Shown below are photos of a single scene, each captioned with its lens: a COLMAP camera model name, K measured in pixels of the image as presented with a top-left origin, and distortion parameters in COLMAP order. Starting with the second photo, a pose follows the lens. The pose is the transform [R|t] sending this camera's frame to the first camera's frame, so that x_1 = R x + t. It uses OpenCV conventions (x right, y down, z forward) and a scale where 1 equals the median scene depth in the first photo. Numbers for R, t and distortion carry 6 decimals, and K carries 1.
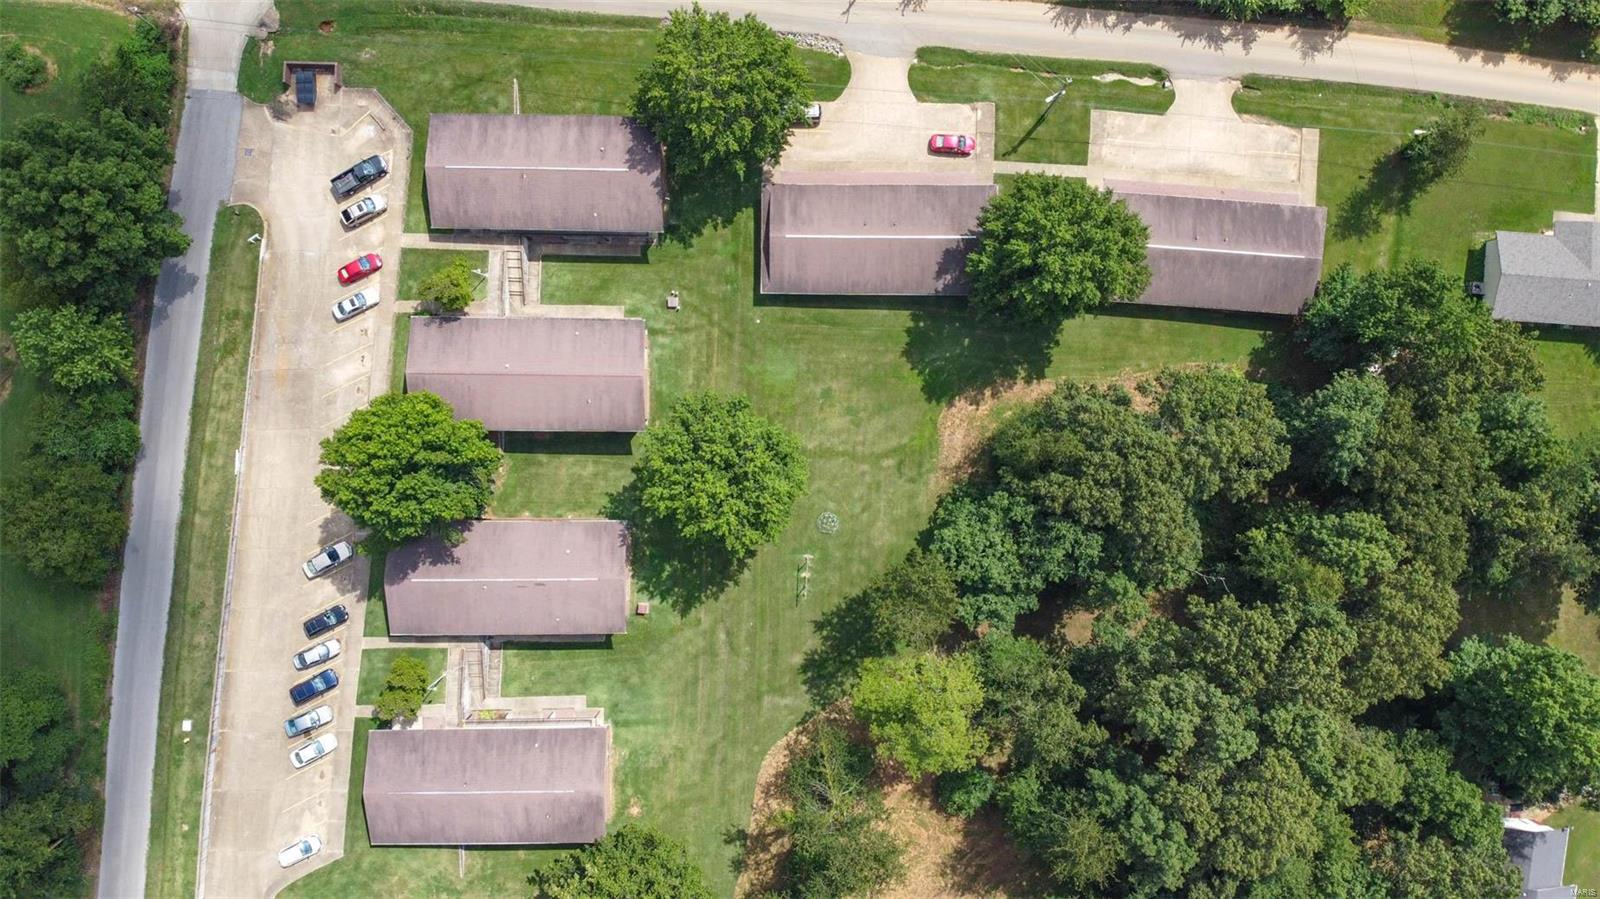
lens RADIAL K [[1144.5, 0, 808.2], [0, 1144.5, 459.1], [0, 0, 1]] dist [0.106240, -0.215342]
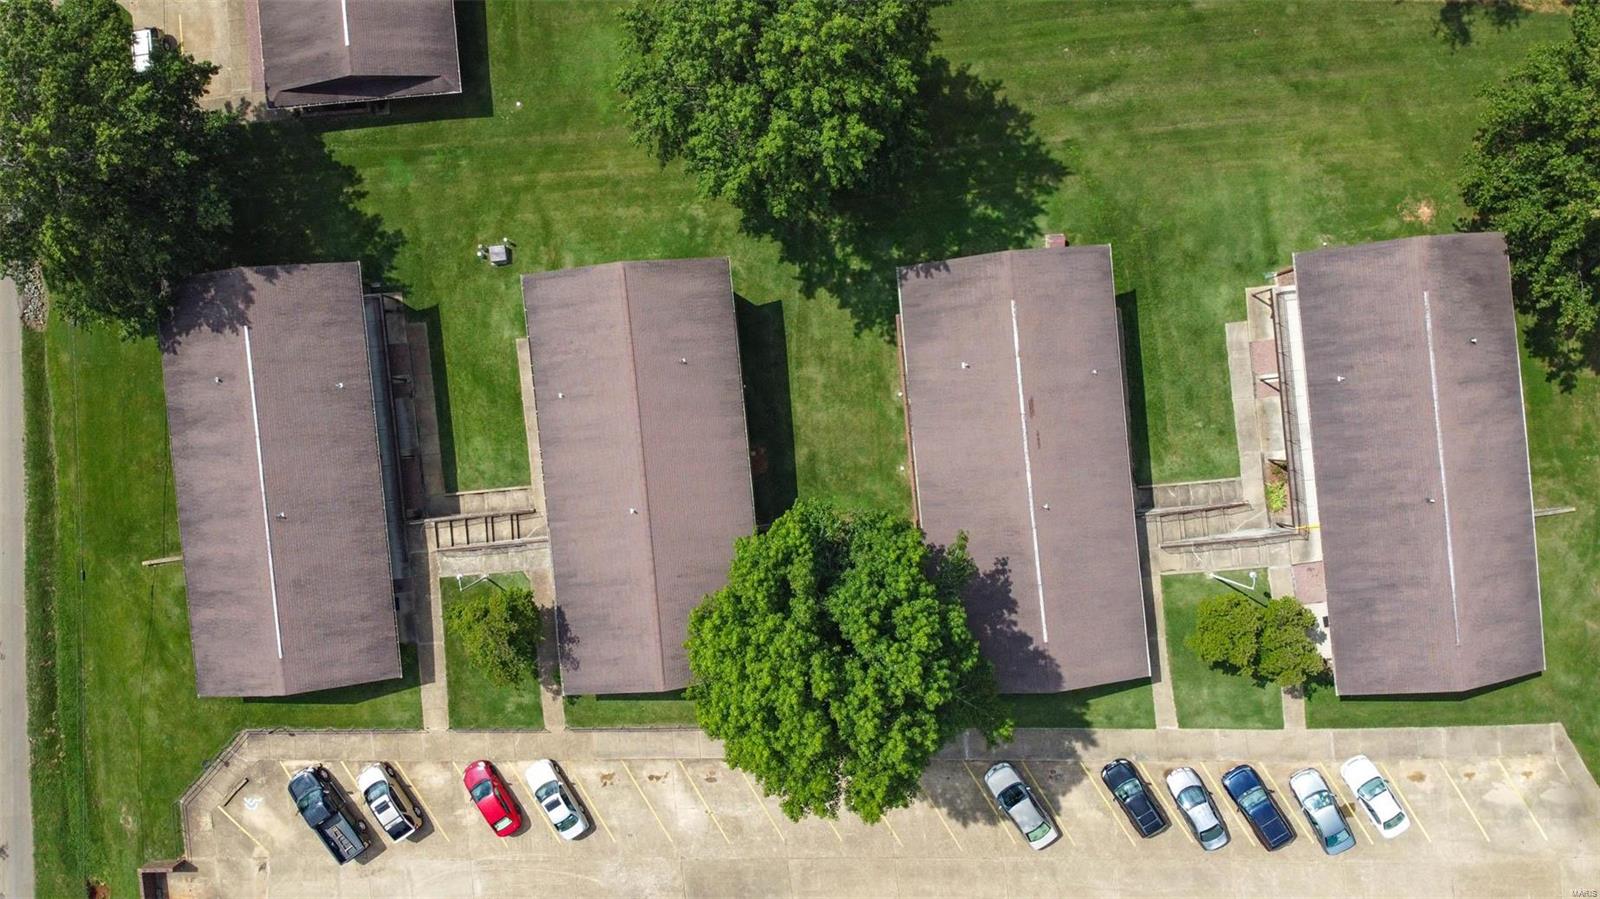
lens RADIAL K [[1144.5, 0, 808.2], [0, 1144.5, 459.1], [0, 0, 1]] dist [0.106240, -0.215342]
pose [[-0.101216, -0.994374, -0.031242, -0.223609], [0.994649, -0.100490, -0.023968, 0.016099], [0.020694, -0.033501, 0.999224, 0.454356]]
